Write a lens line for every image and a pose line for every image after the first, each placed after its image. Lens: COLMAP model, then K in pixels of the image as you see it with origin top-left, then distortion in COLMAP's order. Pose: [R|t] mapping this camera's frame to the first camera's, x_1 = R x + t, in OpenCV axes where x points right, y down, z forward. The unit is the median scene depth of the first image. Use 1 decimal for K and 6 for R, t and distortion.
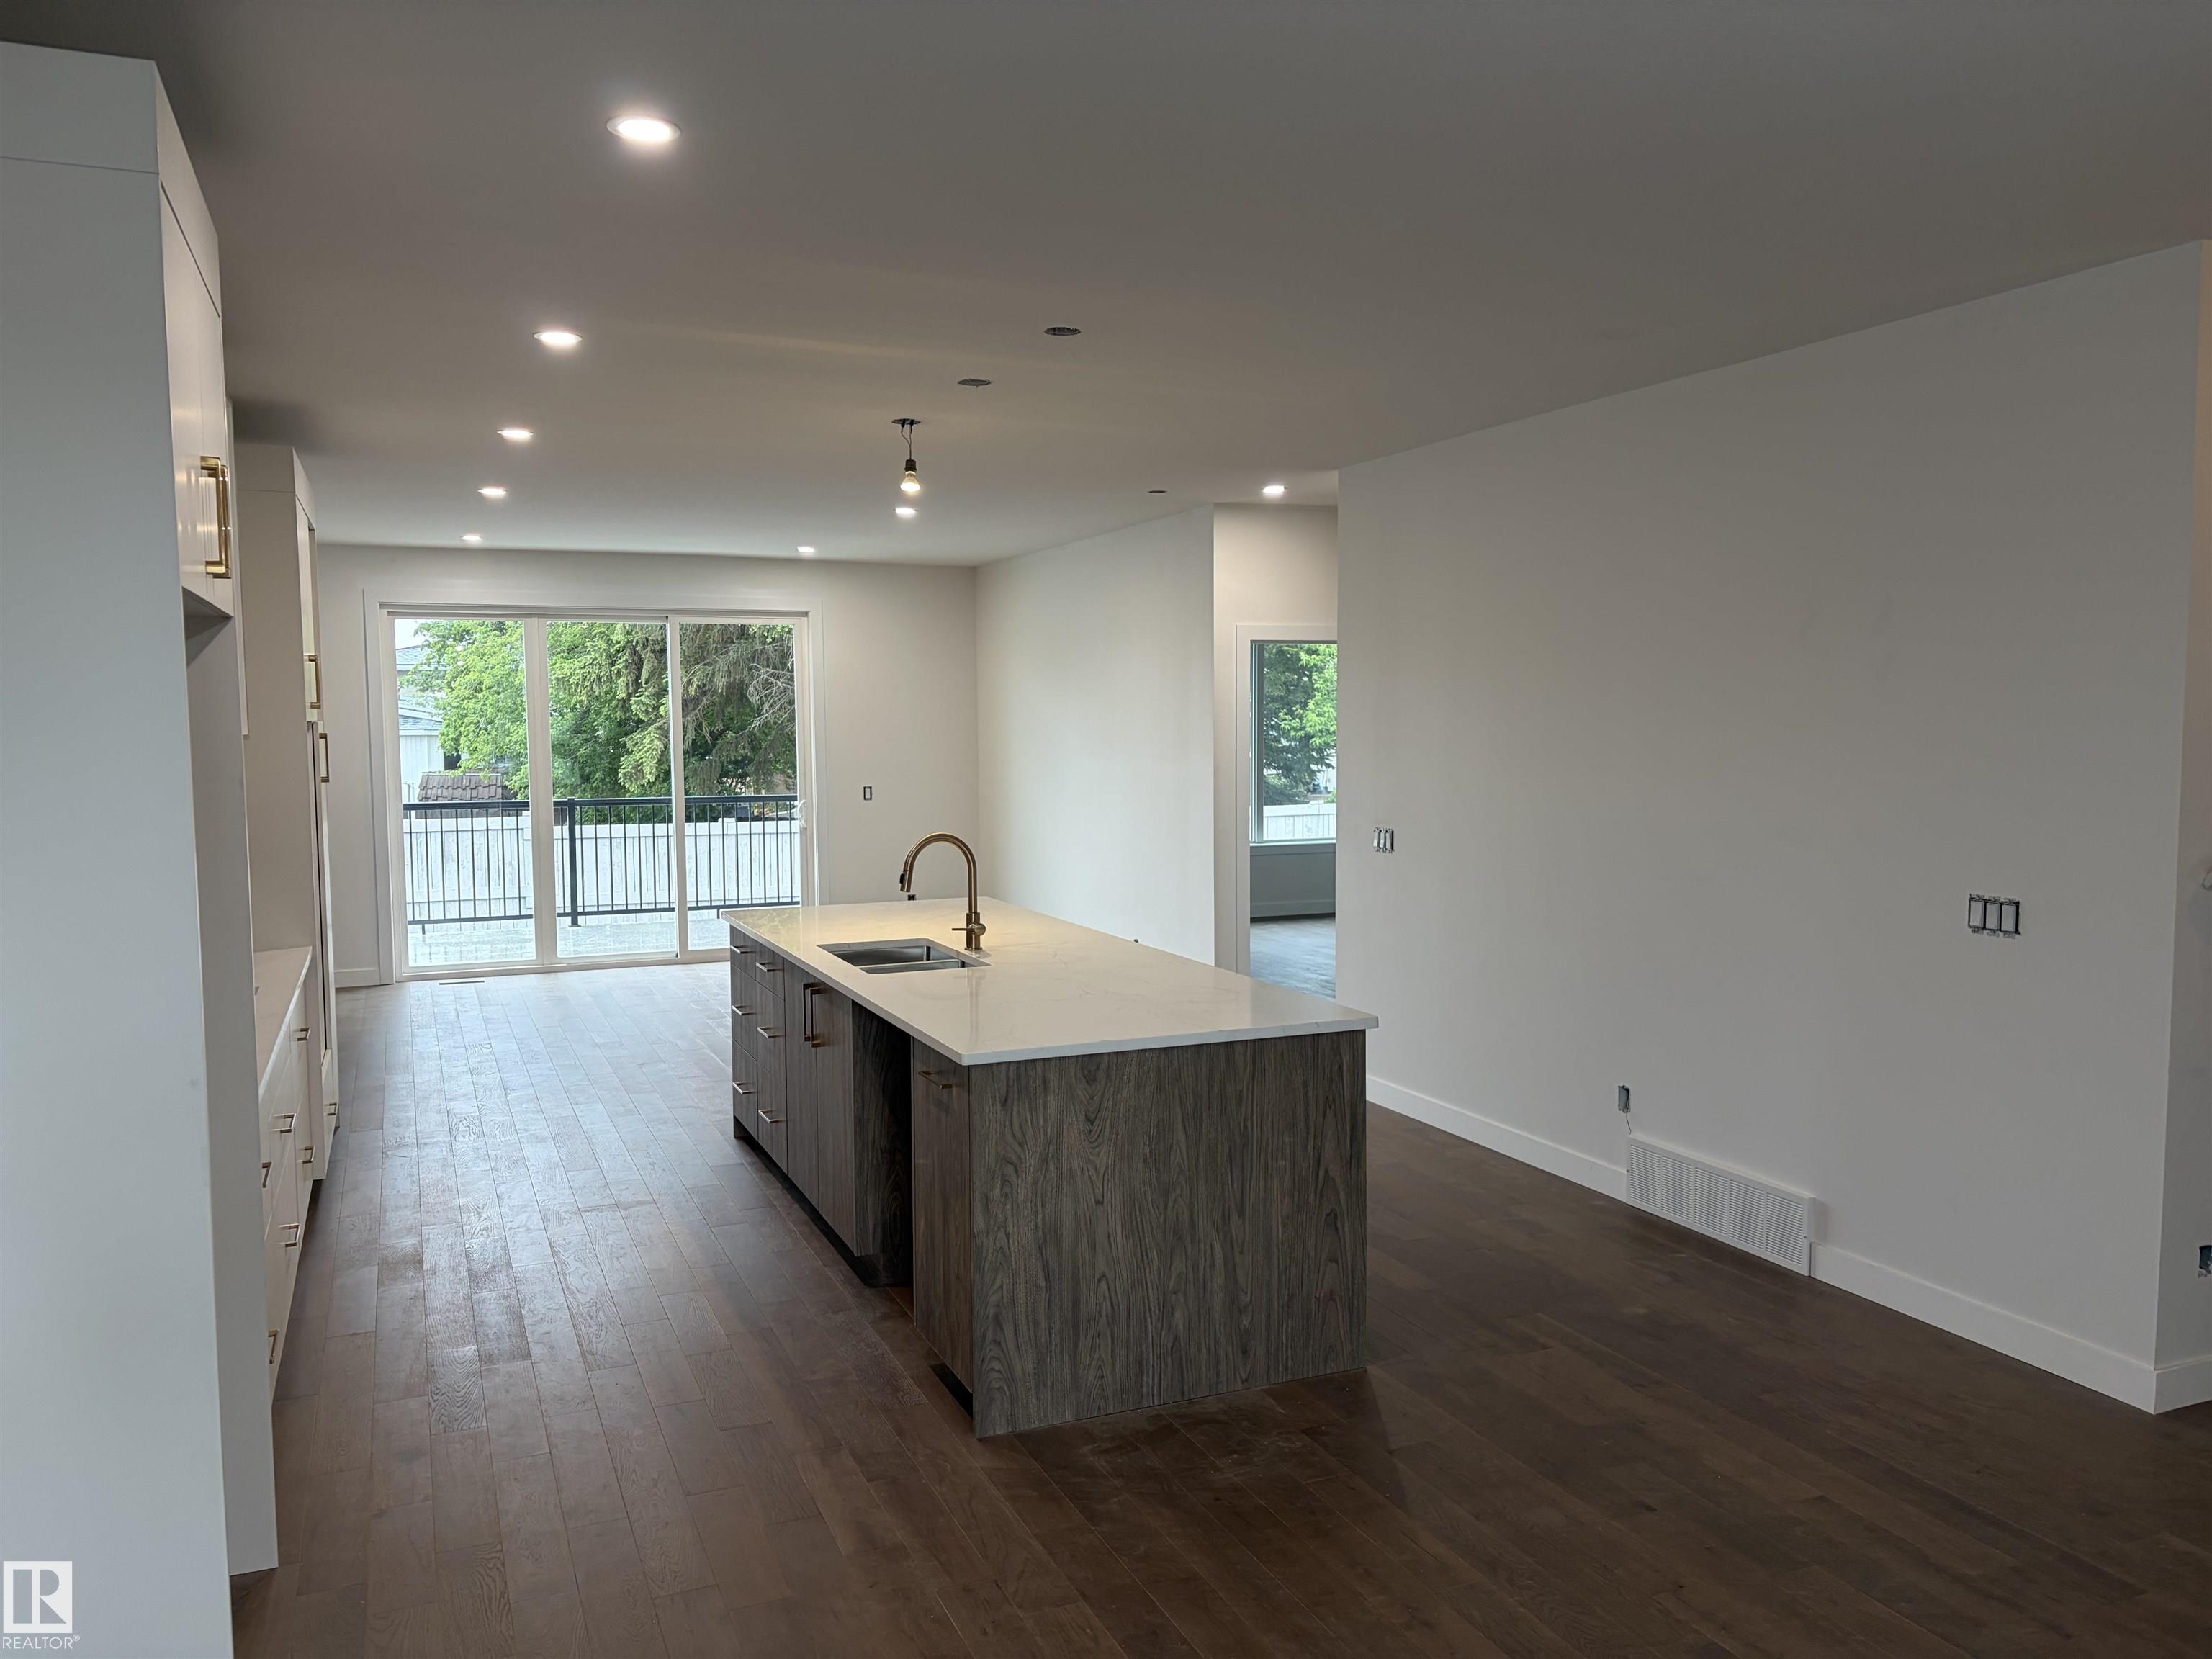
lens RADIAL K [[1664.7, 0, 1107.7], [0, 1664.7, 834.8], [0, 0, 1]] dist [0.053203, -0.057376]
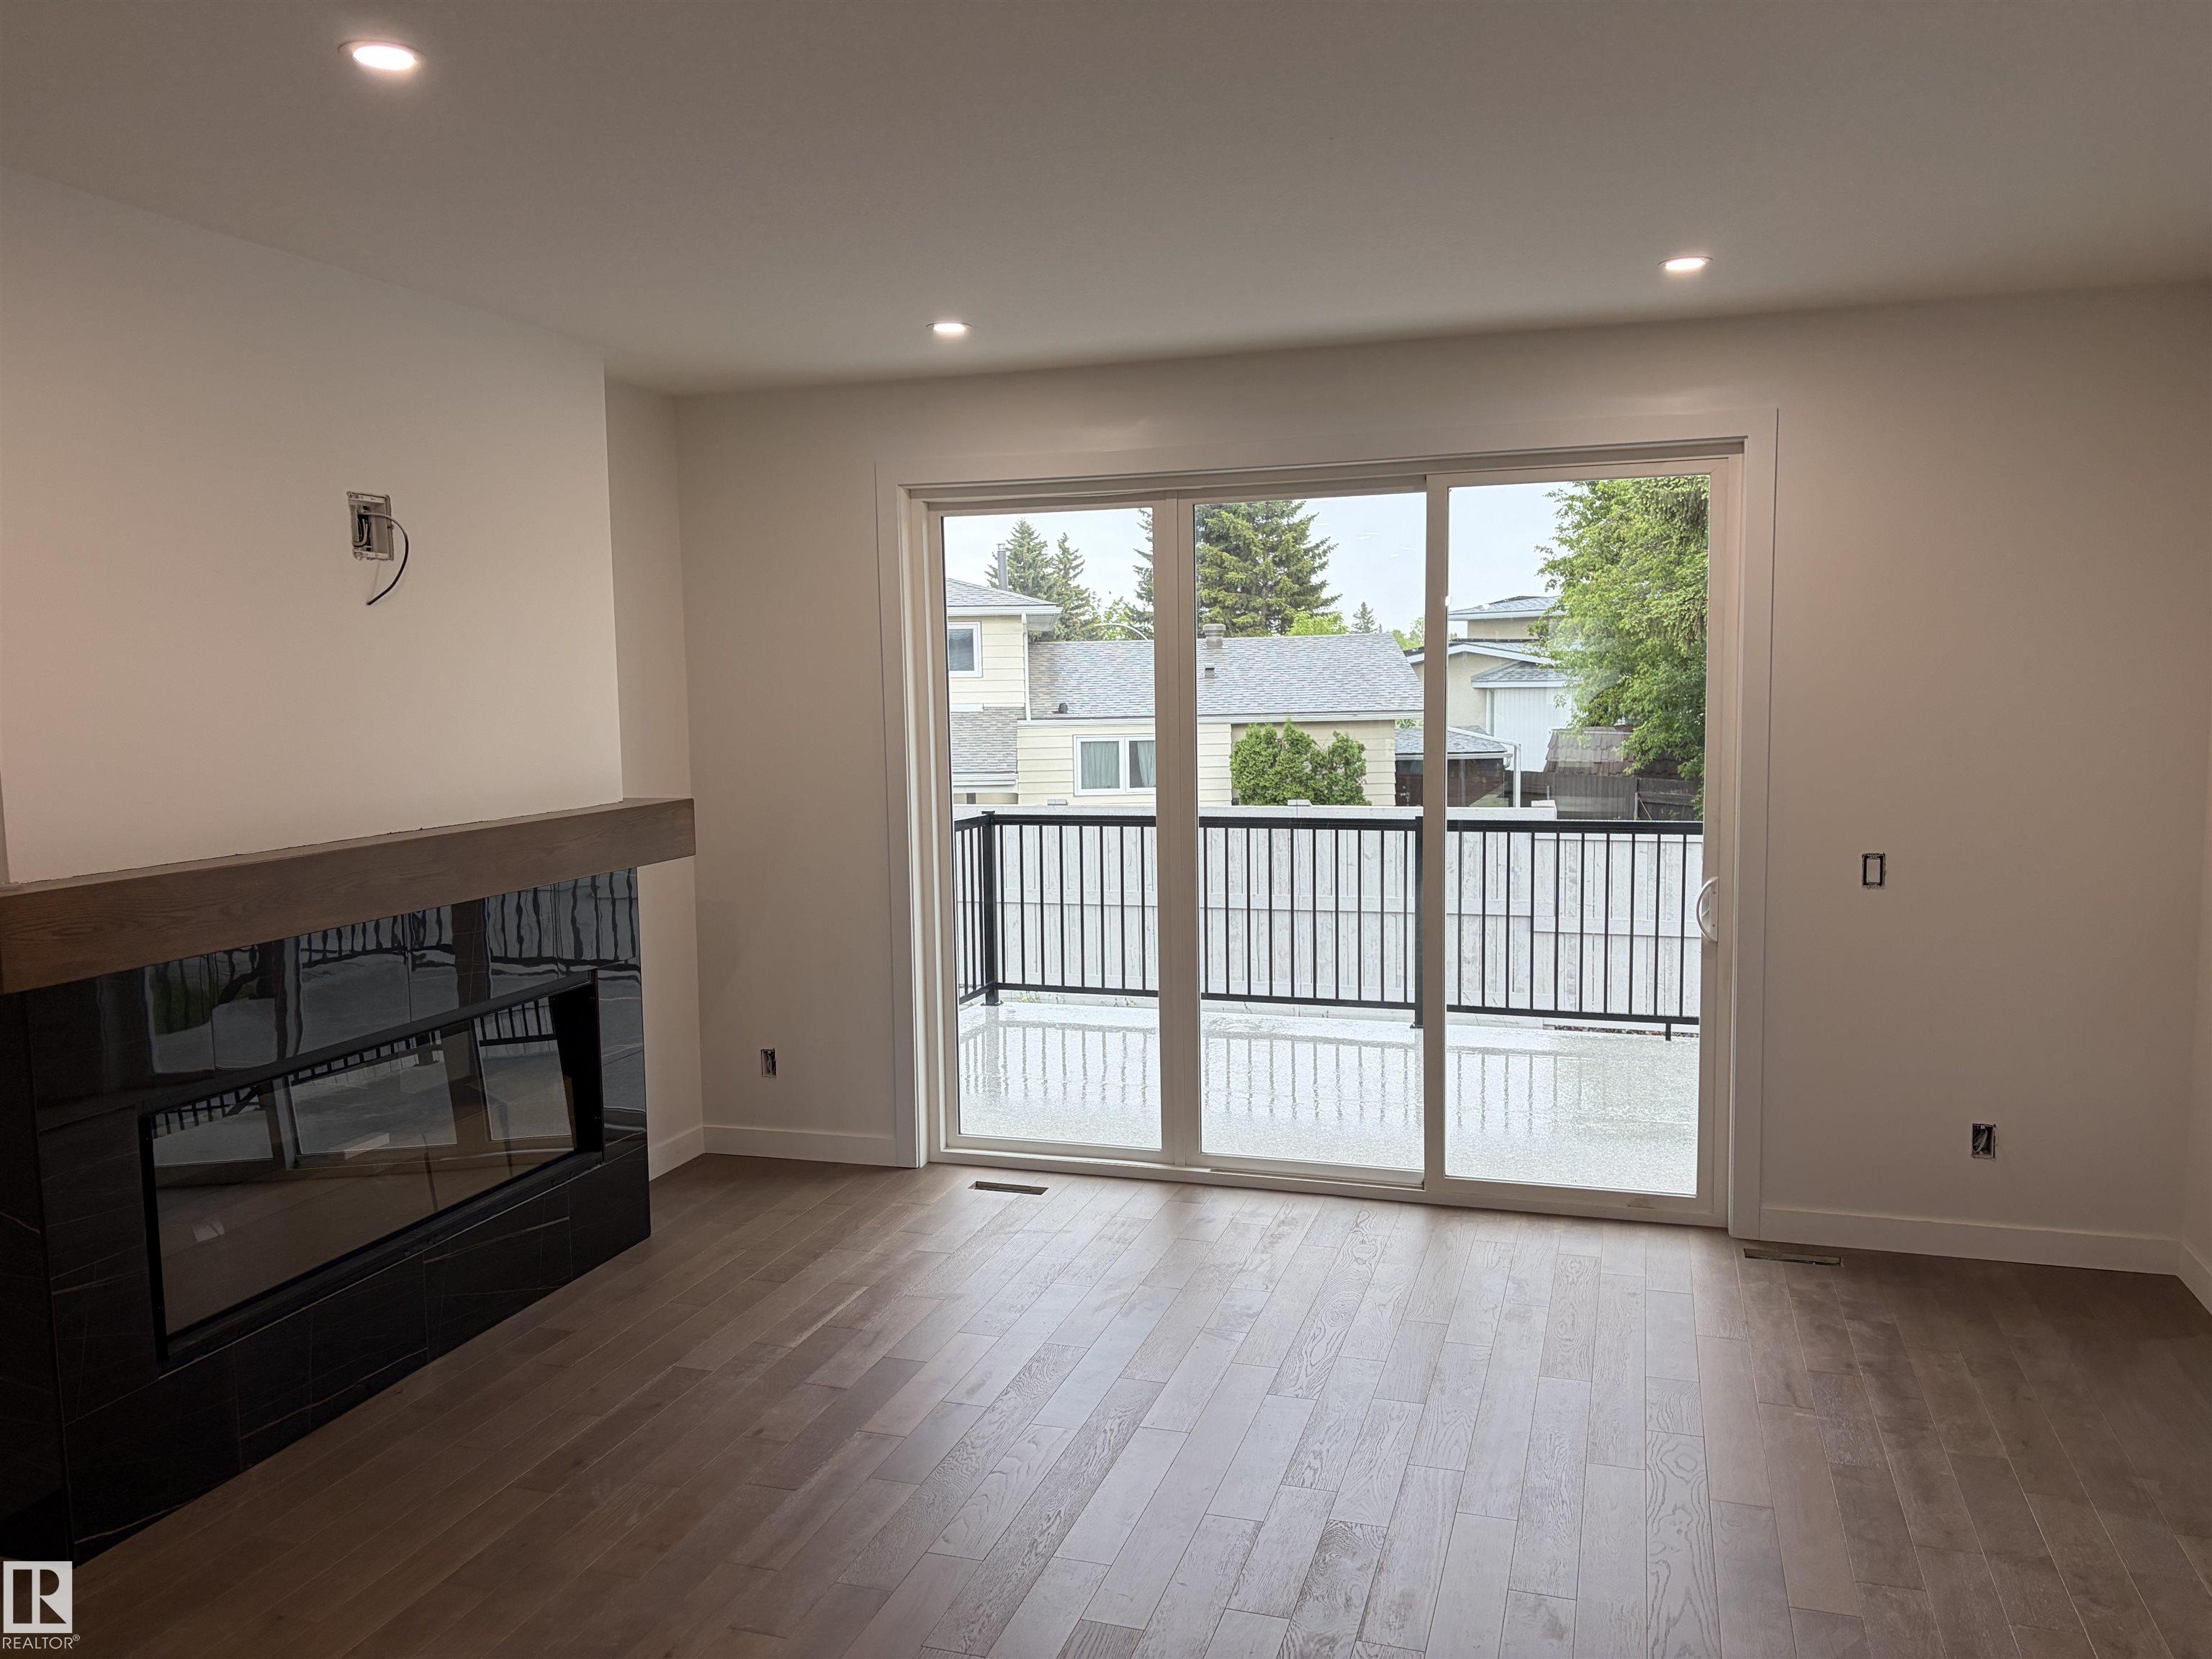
lens RADIAL K [[1664.7, 0, 1095.3], [0, 1664.7, 850.8], [0, 0, 1]] dist [0.053203, -0.057376]
pose [[0.752457, 0.064416, -0.655484, -0.047216], [-0.036466, 0.997754, 0.056191, -0.127855], [0.657631, -0.018378, 0.753116, 1.535943]]
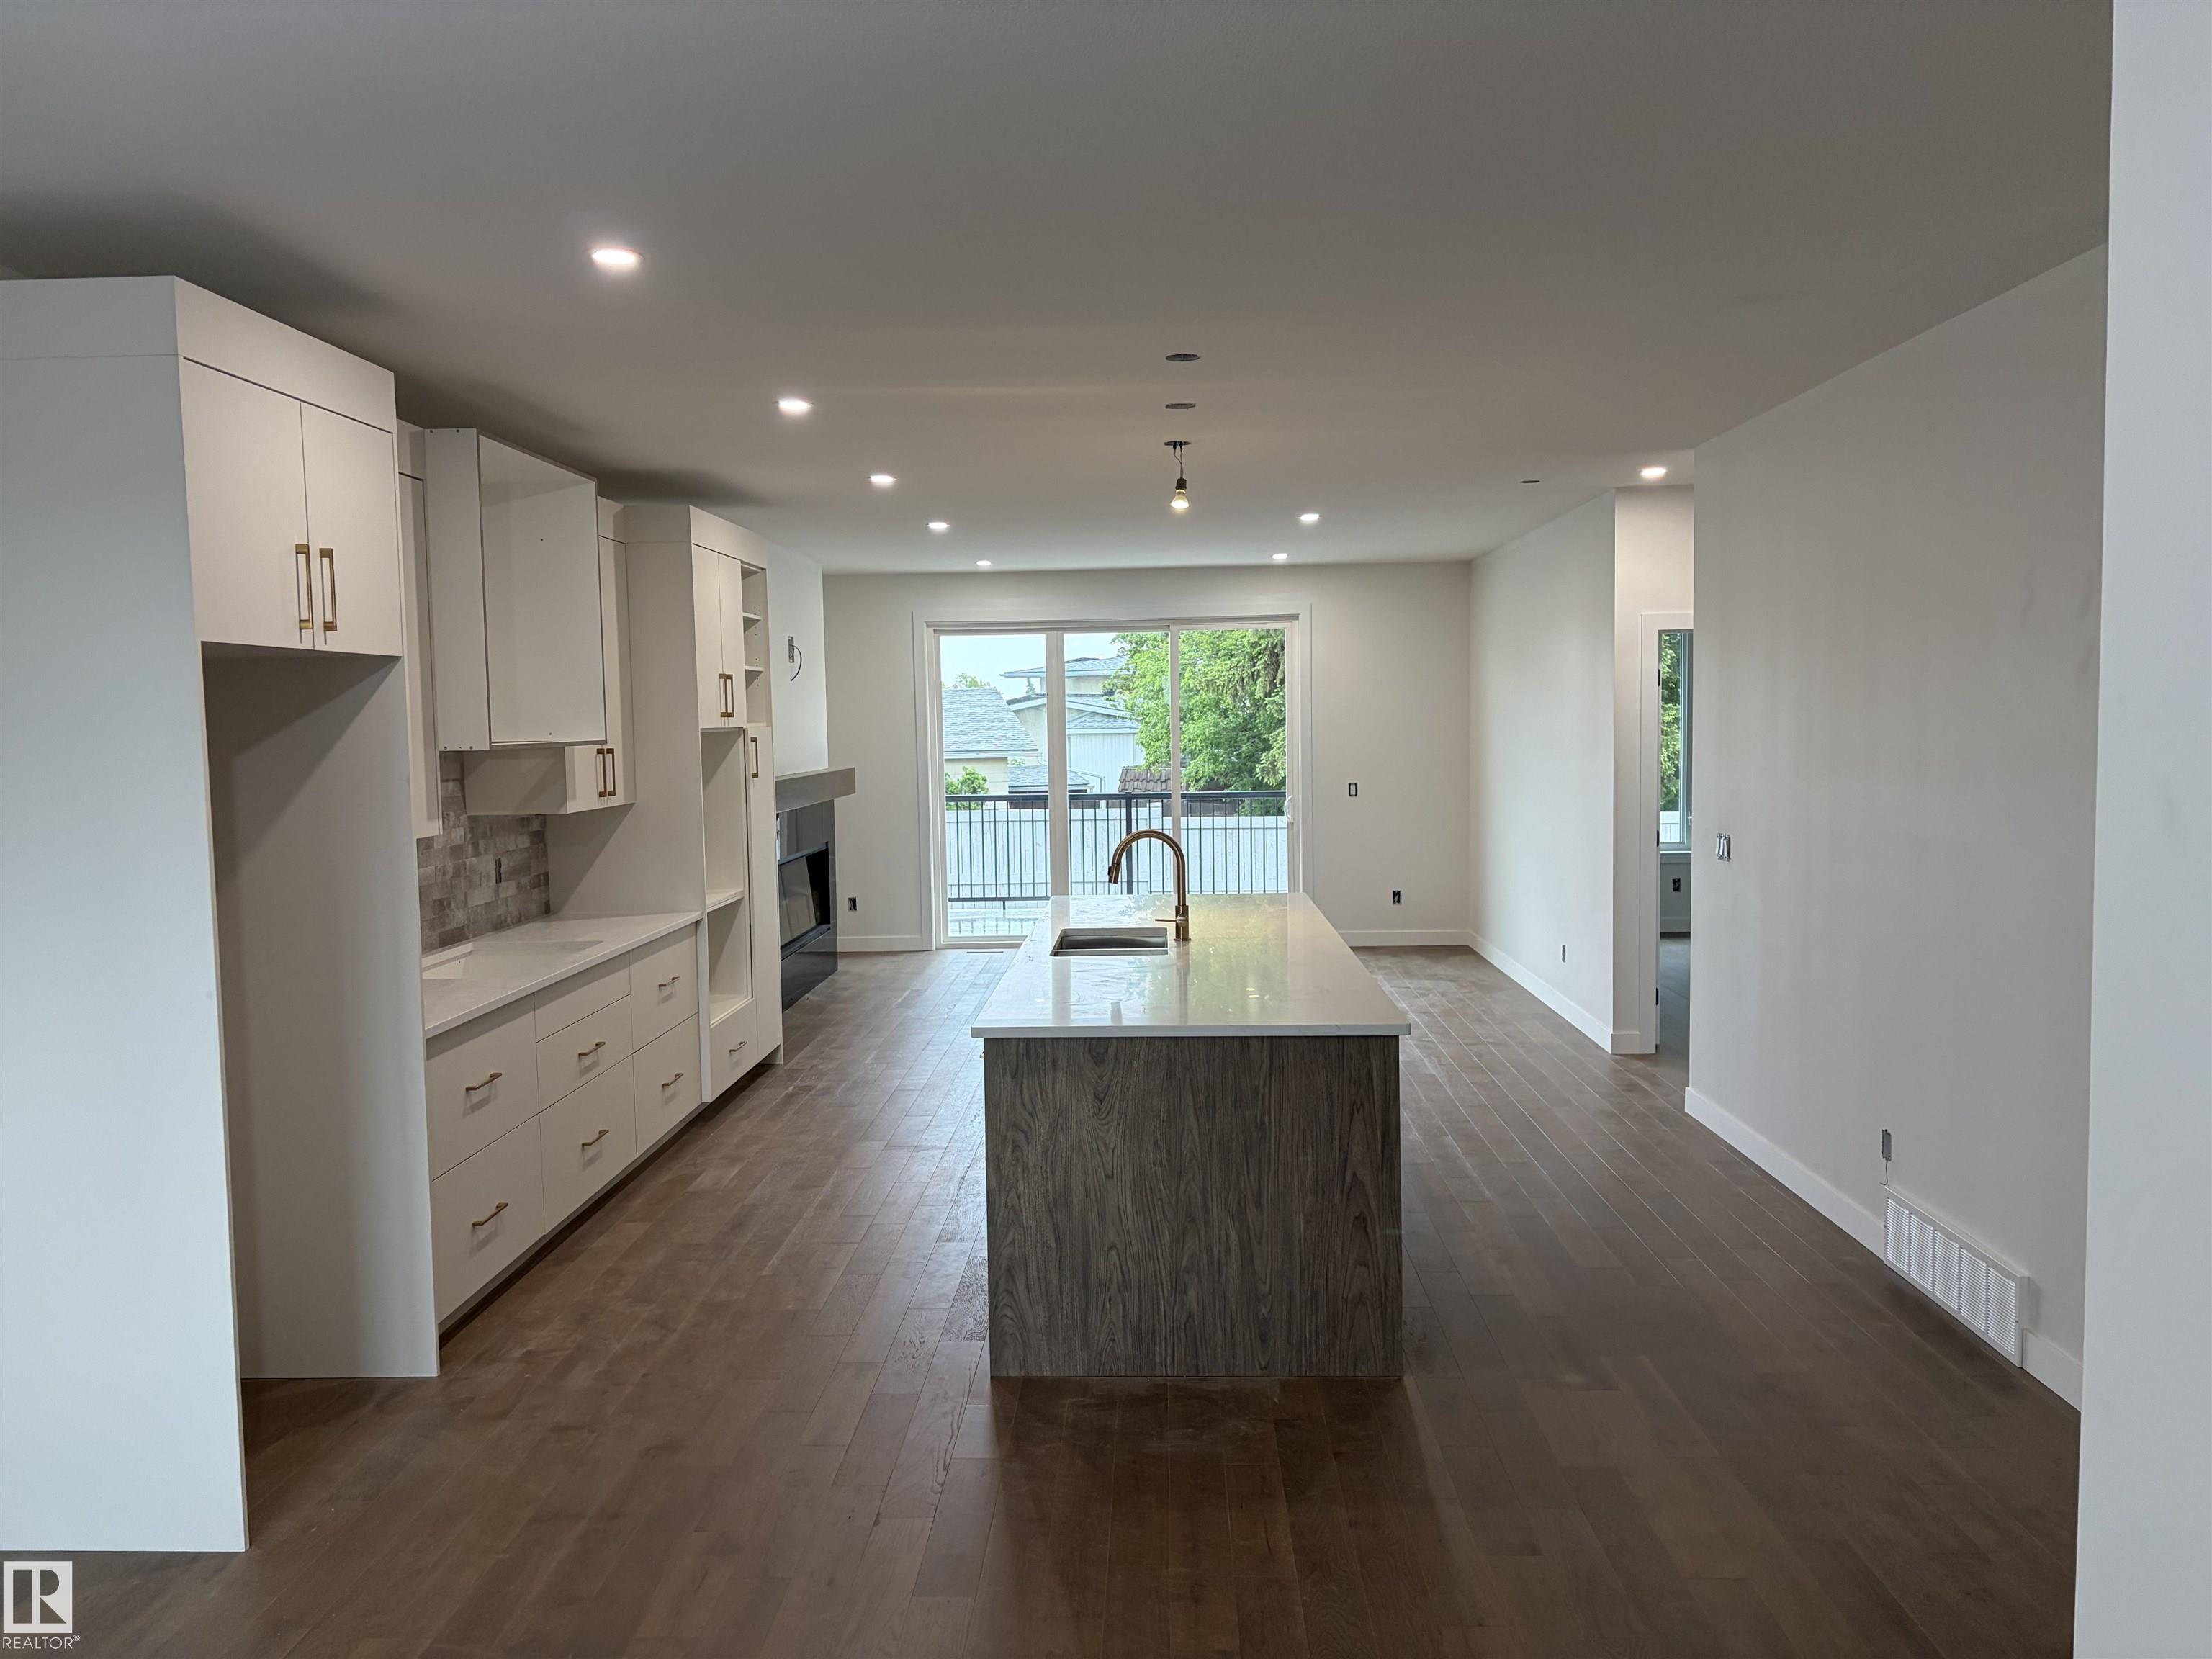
lens RADIAL K [[1664.7, 0, 1094.1], [0, 1664.7, 824.5], [0, 0, 1]] dist [0.053203, -0.057376]
pose [[0.902625, 0.018200, -0.430044, 0.415537], [-0.019199, 0.999814, 0.002015, -0.007334], [0.430000, 0.006438, 0.902806, 0.024764]]
